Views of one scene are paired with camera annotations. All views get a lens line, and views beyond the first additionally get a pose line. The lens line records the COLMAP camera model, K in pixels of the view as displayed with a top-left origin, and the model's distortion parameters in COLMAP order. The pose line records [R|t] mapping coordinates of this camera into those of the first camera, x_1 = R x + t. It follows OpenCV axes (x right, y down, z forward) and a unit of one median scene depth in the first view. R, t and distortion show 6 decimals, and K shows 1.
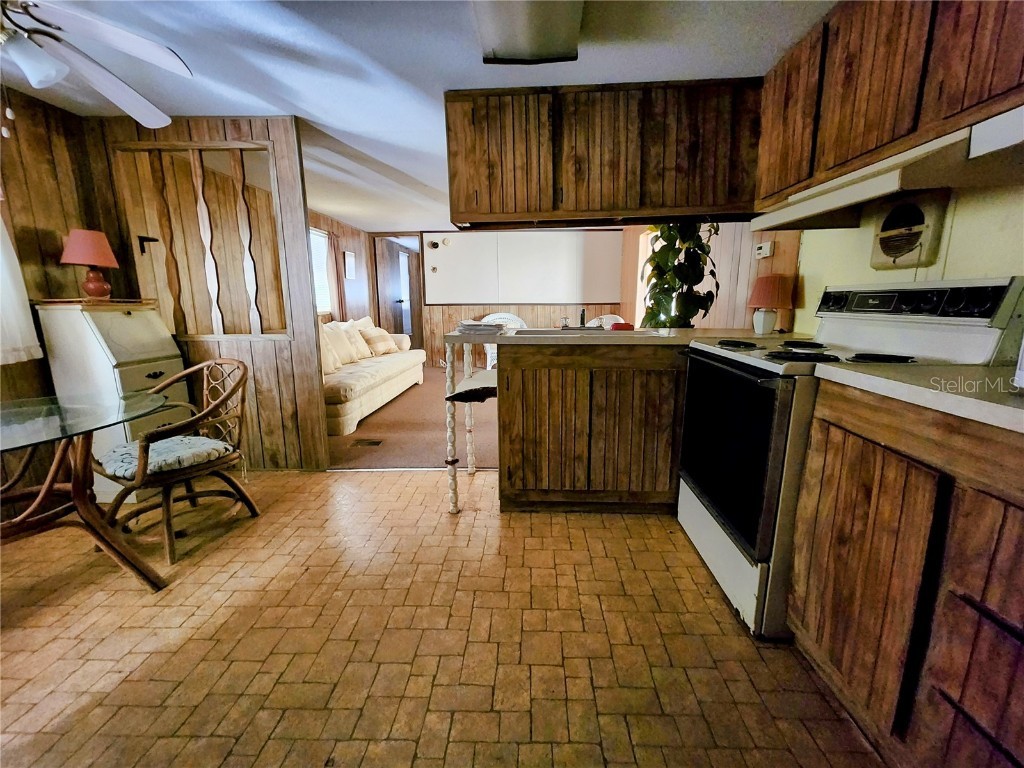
lens RADIAL K [[421.2, 0, 519.6], [0, 421.2, 380.4], [0, 0, 1]] dist [-0.001187, 0.000633]
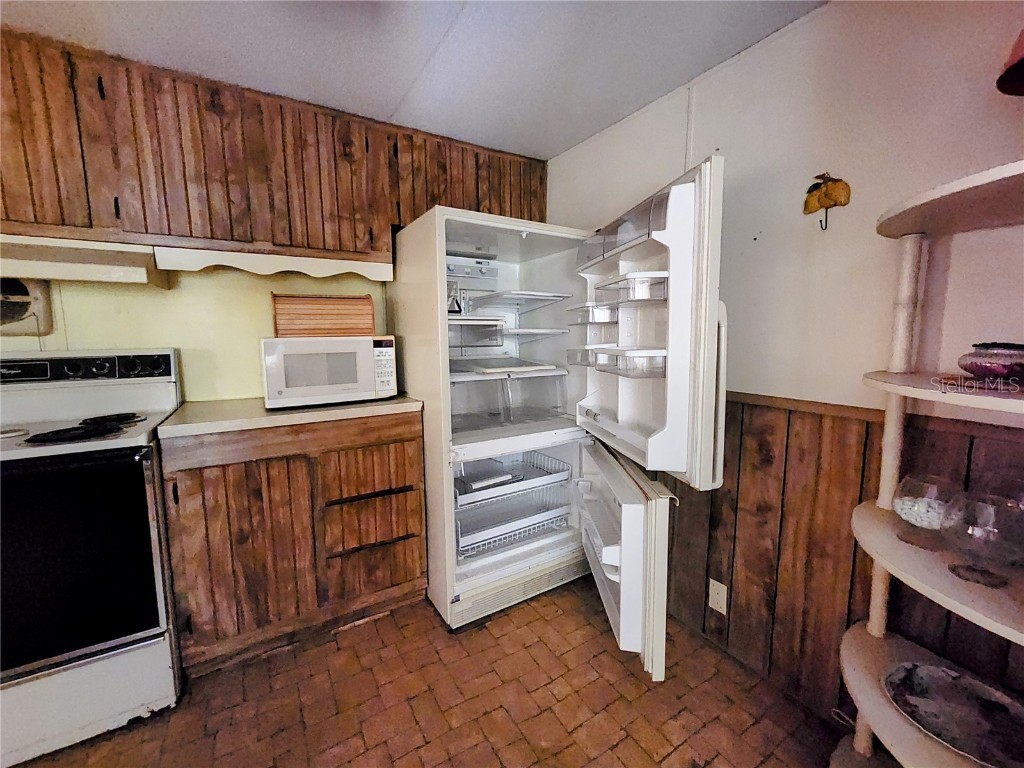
lens RADIAL K [[421.5, 0, 516.1], [0, 421.5, 379.0], [0, 0, 1]] dist [-0.001646, 0.001375]
pose [[-0.552853, -0.086707, 0.828755, -0.424947], [0.167061, 0.962845, 0.212180, -0.139642], [-0.816361, 0.255757, -0.517826, 0.440456]]
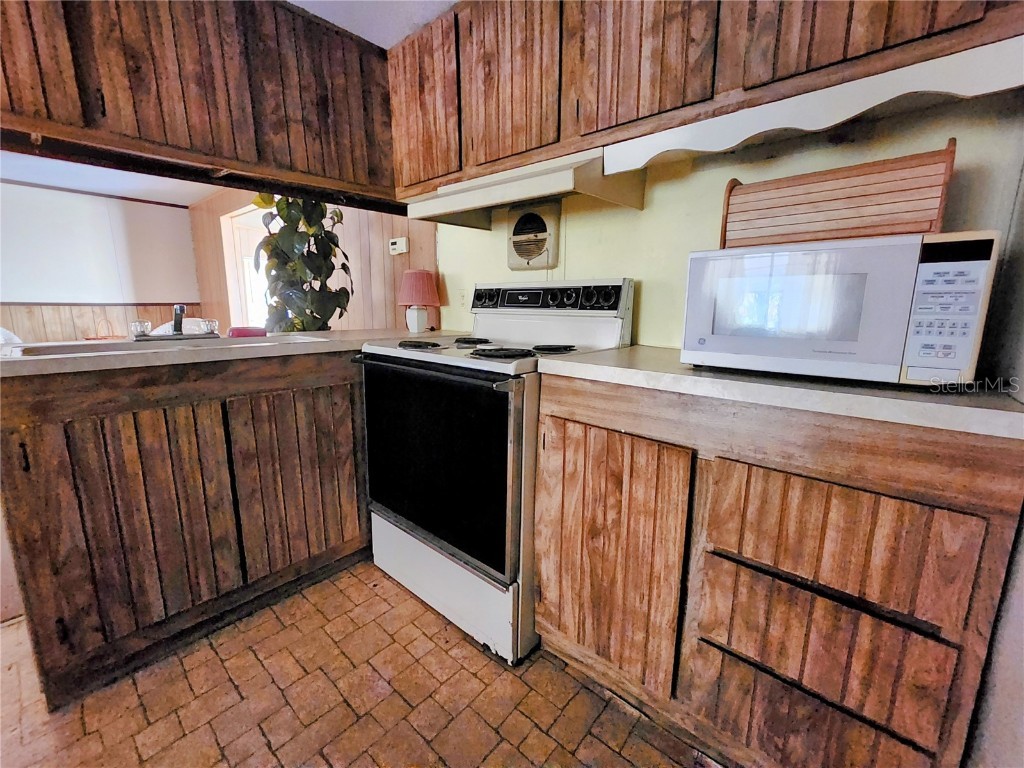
lens RADIAL K [[421.5, 0, 516.1], [0, 421.5, 379.0], [0, 0, 1]] dist [-0.001646, 0.001375]
pose [[0.626225, -0.127687, 0.769115, -0.035189], [0.136047, 0.989259, 0.053464, -0.030343], [-0.767680, 0.071156, 0.636870, 0.250573]]
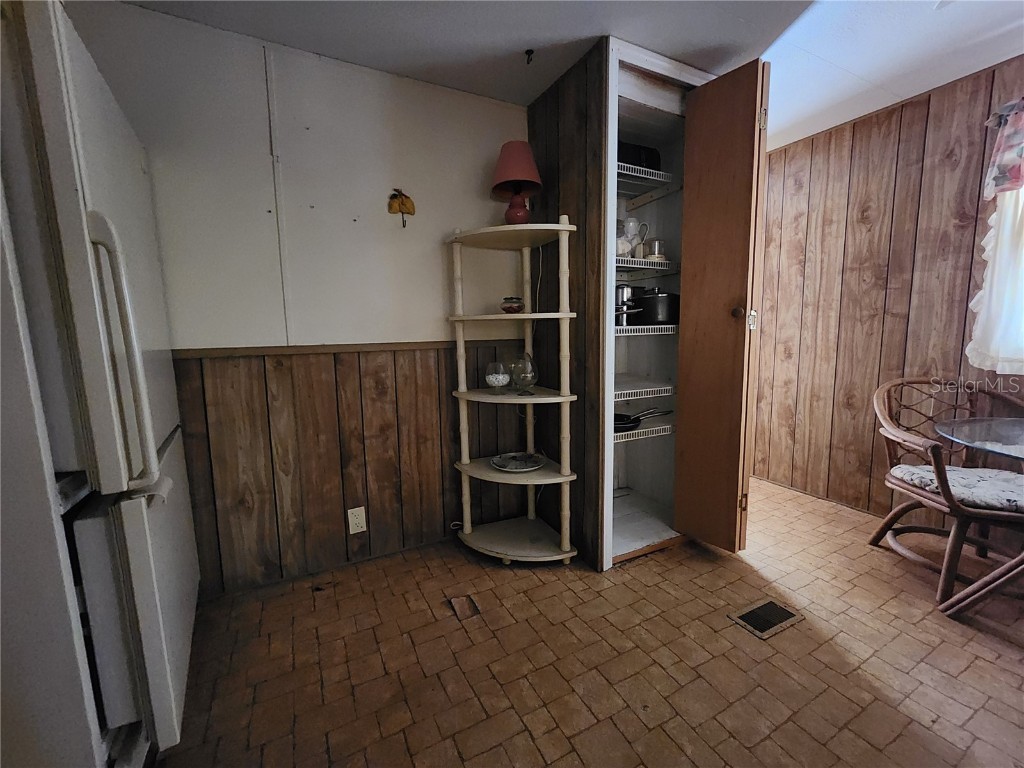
lens RADIAL K [[421.5, 0, 516.1], [0, 421.5, 379.0], [0, 0, 1]] dist [-0.001646, 0.001375]
pose [[-0.870188, 0.081448, -0.485941, 0.103500], [-0.070776, 0.955353, 0.286865, -0.107729], [0.487610, 0.284020, -0.825572, 0.677852]]
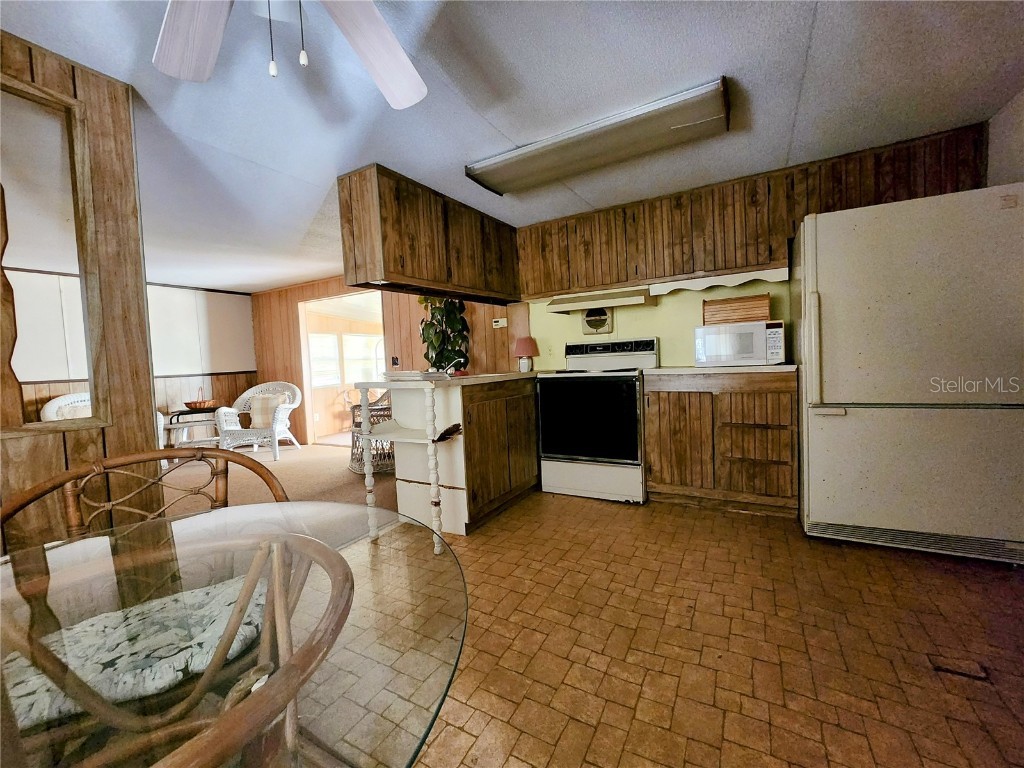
lens RADIAL K [[421.5, 0, 516.1], [0, 421.5, 379.0], [0, 0, 1]] dist [-0.001646, 0.001375]
pose [[0.463491, -0.058443, 0.884172, -1.006654], [0.210631, 0.976489, -0.045870, -0.016814], [-0.860703, 0.207494, 0.464904, 0.297175]]
